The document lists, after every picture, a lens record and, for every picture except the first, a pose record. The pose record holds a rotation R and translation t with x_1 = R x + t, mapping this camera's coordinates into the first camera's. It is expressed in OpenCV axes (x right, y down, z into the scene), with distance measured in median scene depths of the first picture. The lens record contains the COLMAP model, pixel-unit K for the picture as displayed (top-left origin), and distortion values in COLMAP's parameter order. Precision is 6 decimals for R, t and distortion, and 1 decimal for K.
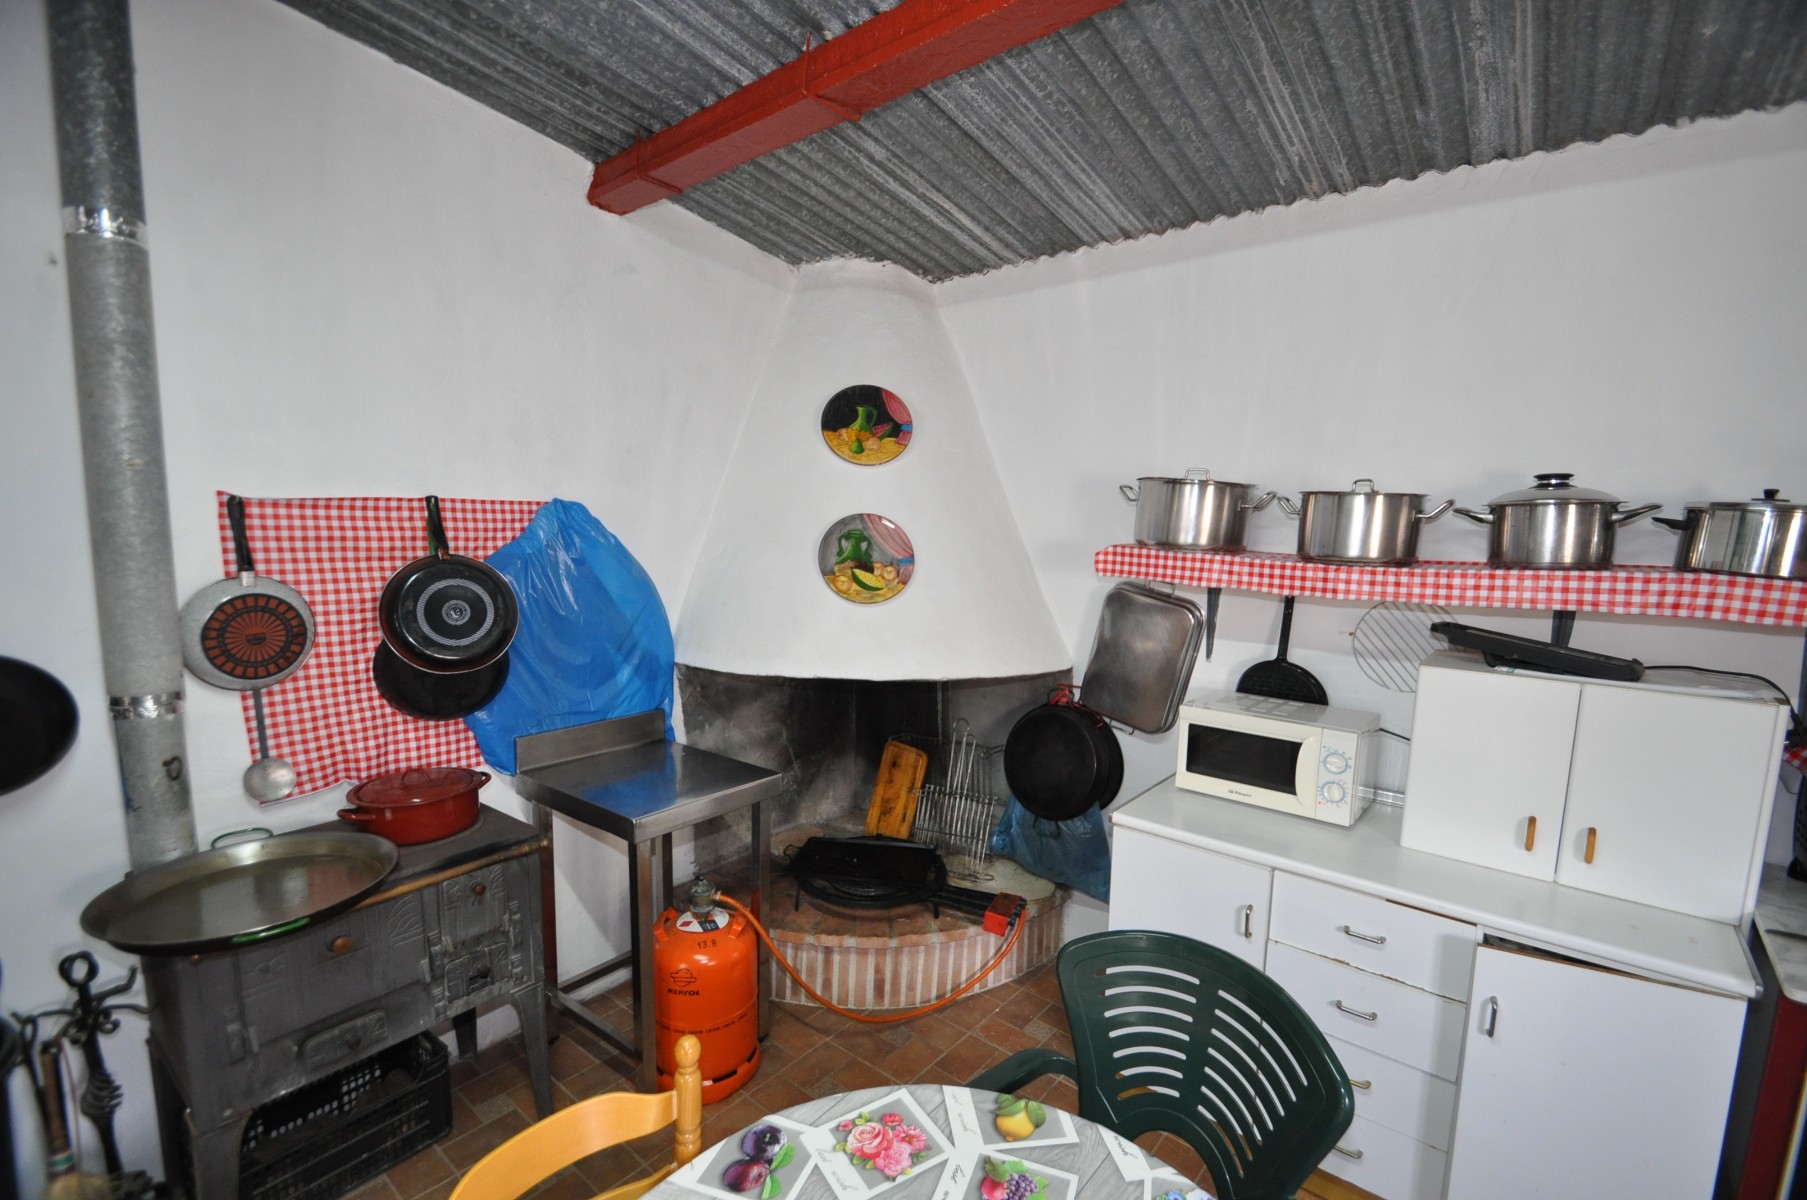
lens RADIAL K [[806.3, 0, 897.6], [0, 806.3, 624.8], [0, 0, 1]] dist [0.007686, -0.012216]
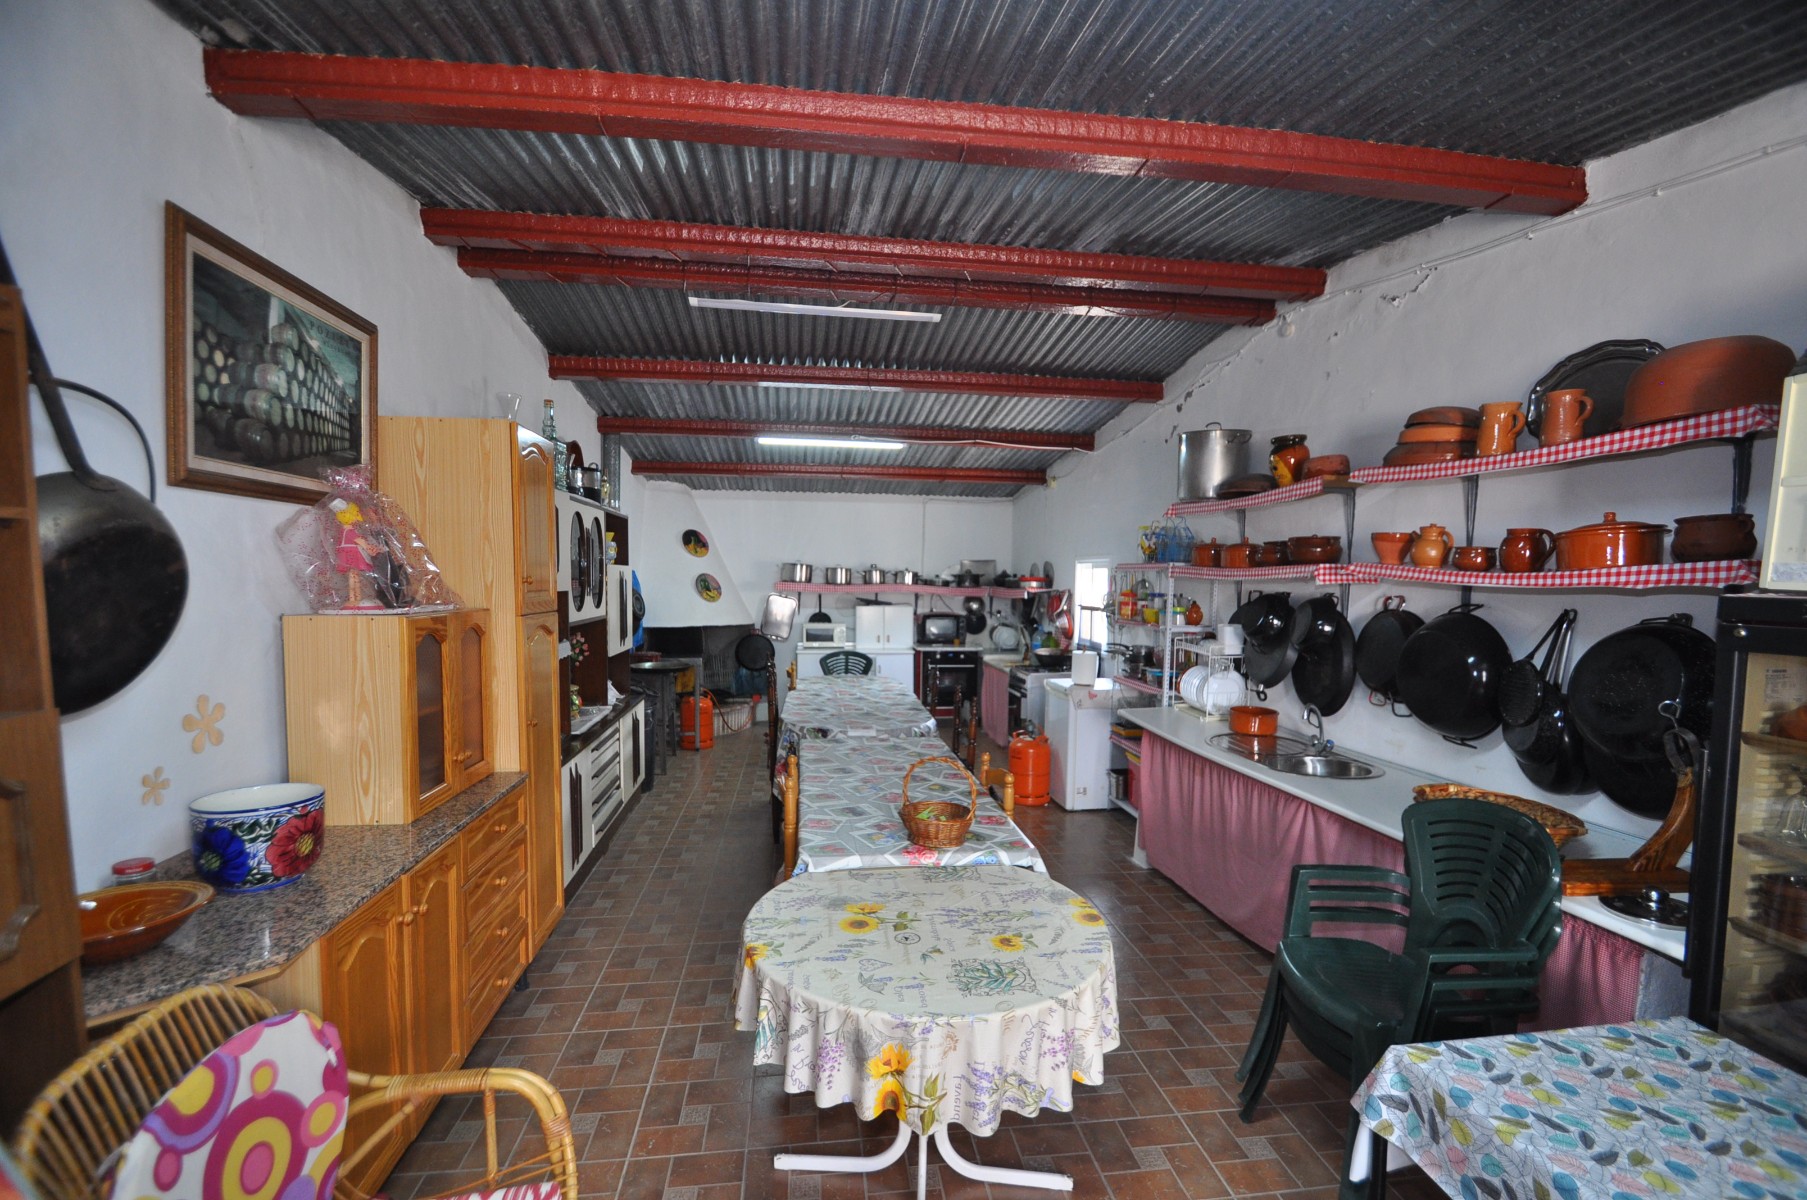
lens RADIAL K [[806.3, 0, 926.3], [0, 806.3, 622.4], [0, 0, 1]] dist [0.007686, -0.012216]
pose [[0.654611, -0.054352, 0.754010, -2.252589], [0.099794, 0.994896, -0.014922, 0.221800], [-0.749350, 0.085014, 0.656694, -2.020953]]
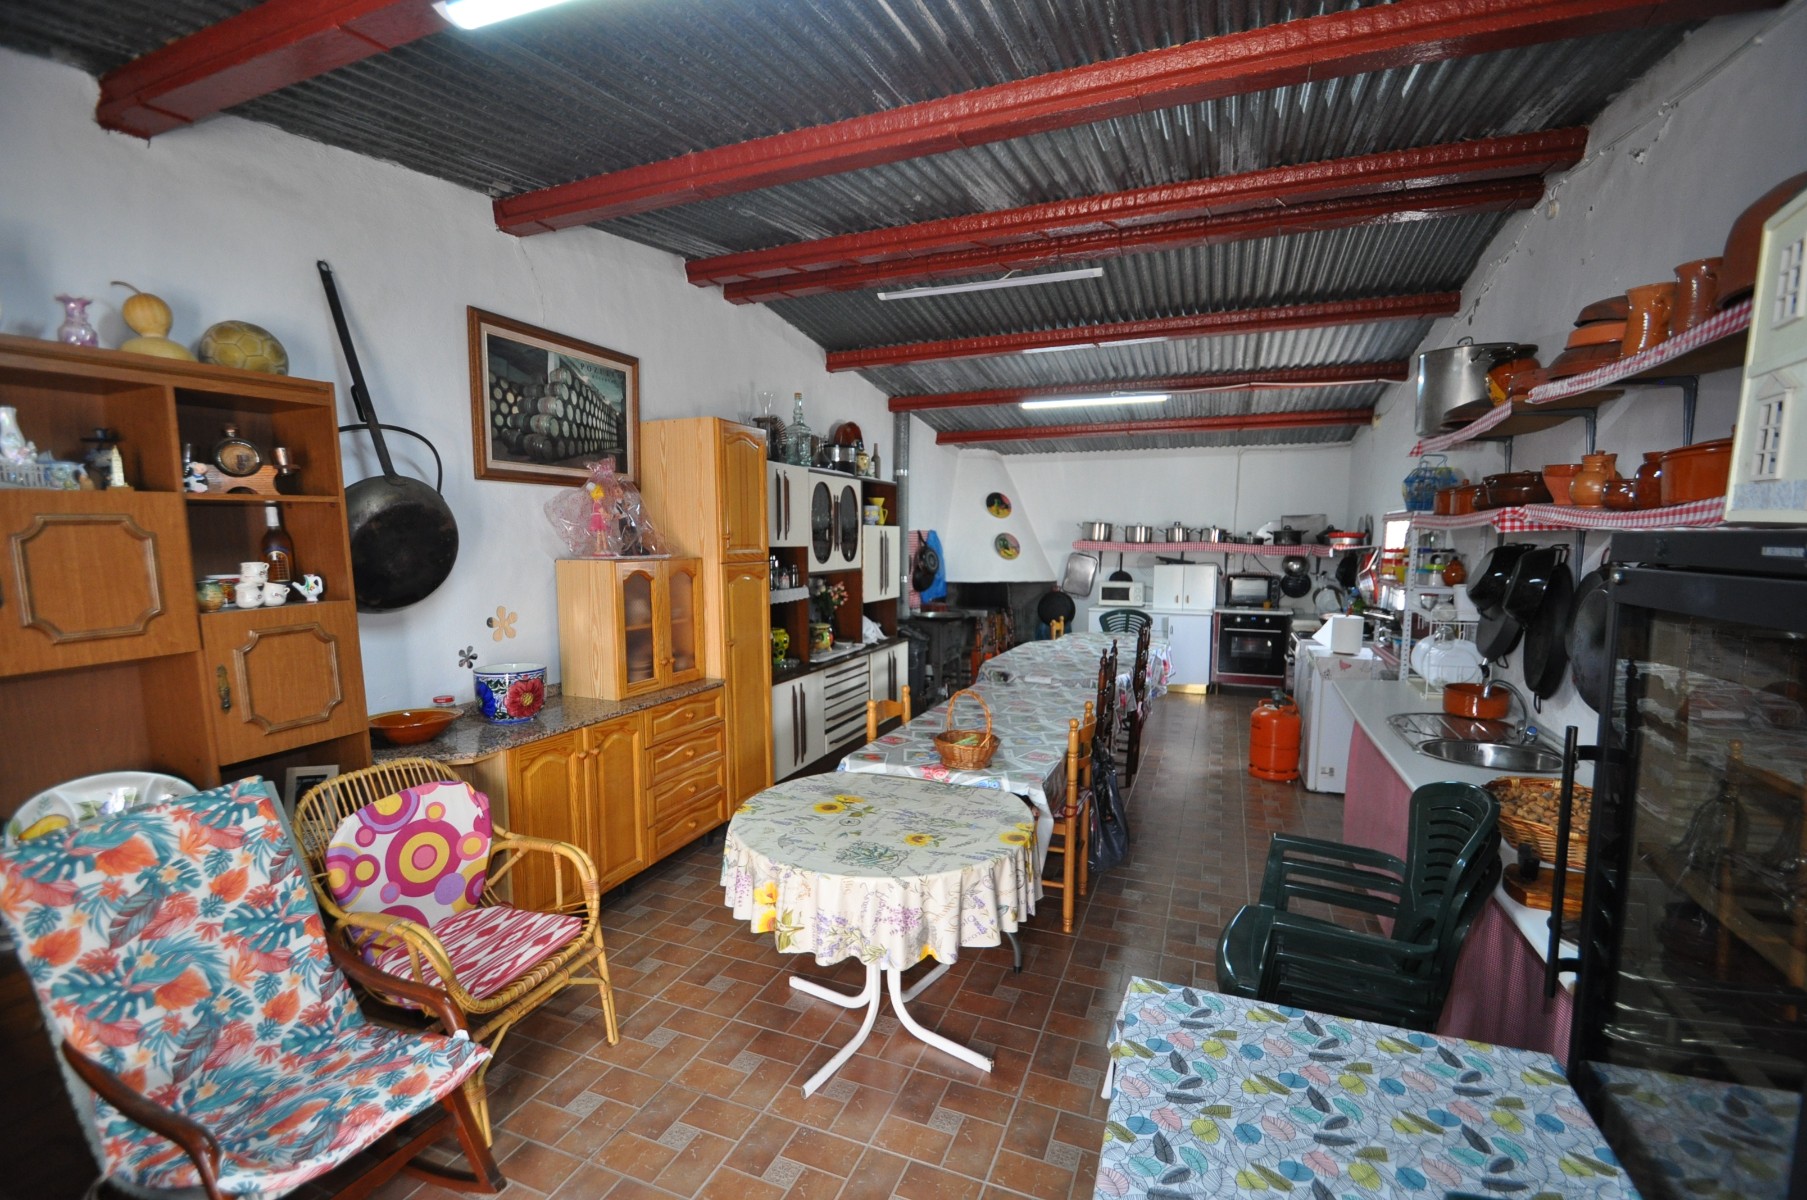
lens RADIAL K [[806.3, 0, 905.6], [0, 806.3, 621.1], [0, 0, 1]] dist [0.007686, -0.012216]
pose [[0.945800, -0.052399, 0.320494, -1.871074], [0.059877, 0.998114, -0.013512, 0.302016], [-0.319182, 0.031970, 0.947154, -2.472574]]
